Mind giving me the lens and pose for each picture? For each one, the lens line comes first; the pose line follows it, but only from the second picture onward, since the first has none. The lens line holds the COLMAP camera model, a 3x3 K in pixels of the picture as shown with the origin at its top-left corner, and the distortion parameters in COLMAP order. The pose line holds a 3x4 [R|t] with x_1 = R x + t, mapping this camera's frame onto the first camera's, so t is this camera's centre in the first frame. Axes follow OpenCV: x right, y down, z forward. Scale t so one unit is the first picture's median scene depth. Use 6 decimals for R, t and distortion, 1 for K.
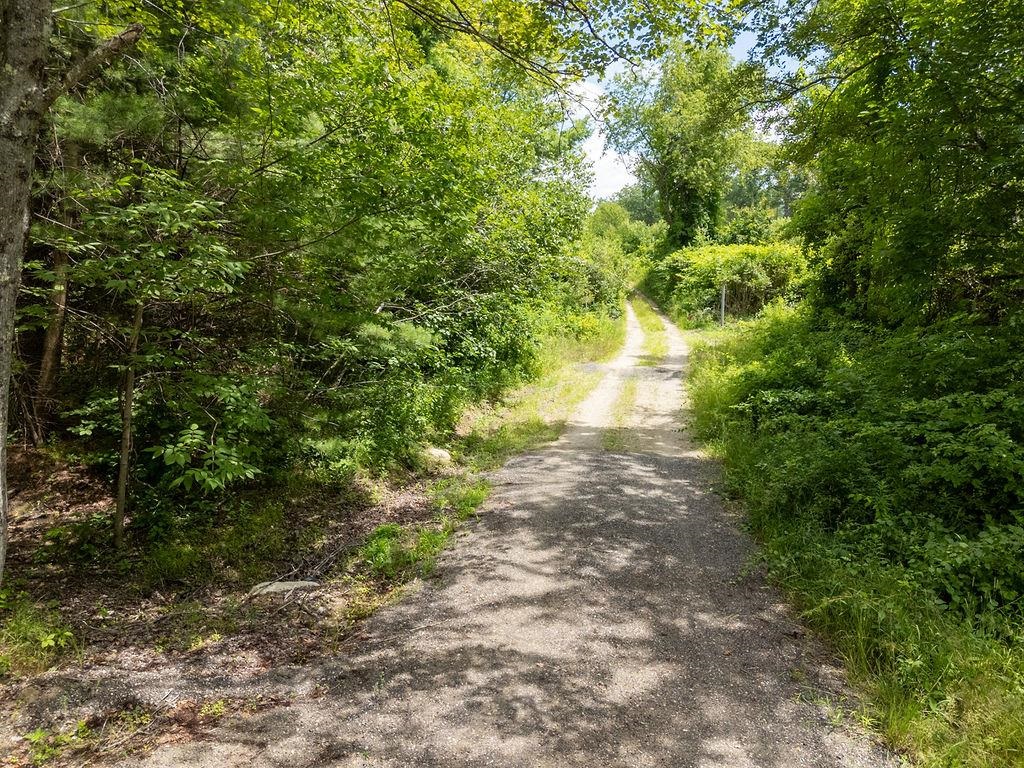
lens RADIAL K [[717.3, 0, 512.0], [0, 717.3, 384.0], [0, 0, 1]] dist [0.111580, -0.000445]
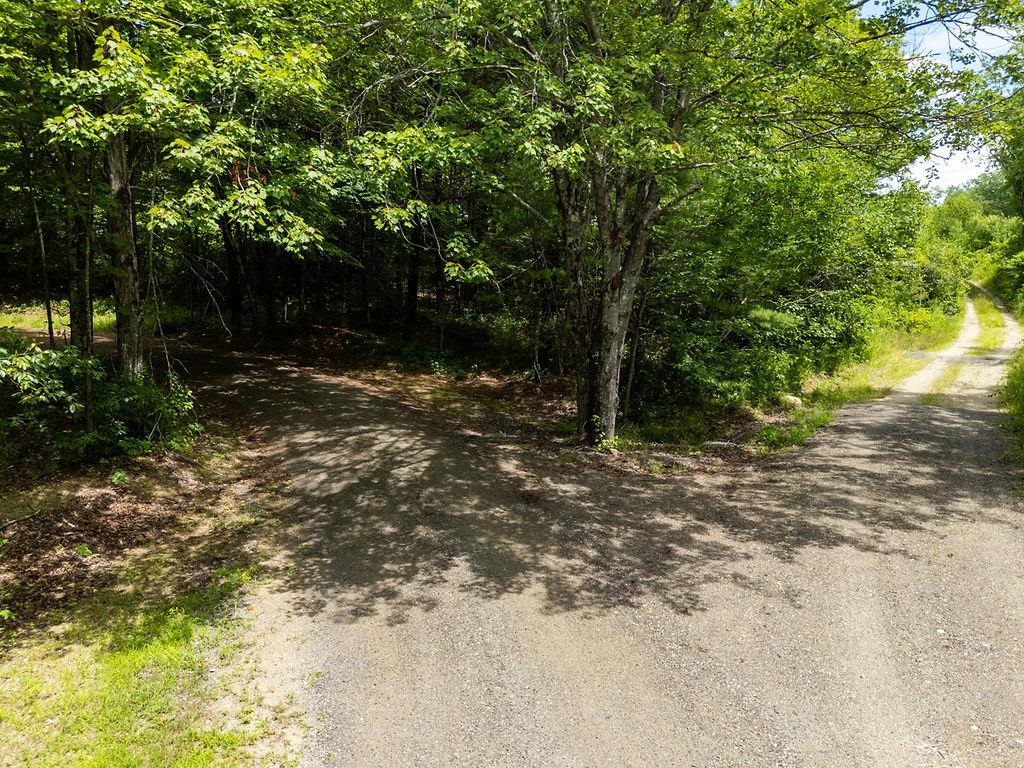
lens RADIAL K [[720.6, 0, 512.0], [0, 720.6, 384.0], [0, 0, 1]] dist [0.004102, -0.002714]
pose [[0.913536, 0.049859, -0.403690, -0.026724], [-0.049364, 0.998713, 0.011639, 0.062662], [0.403750, 0.009295, 0.914822, -0.480052]]
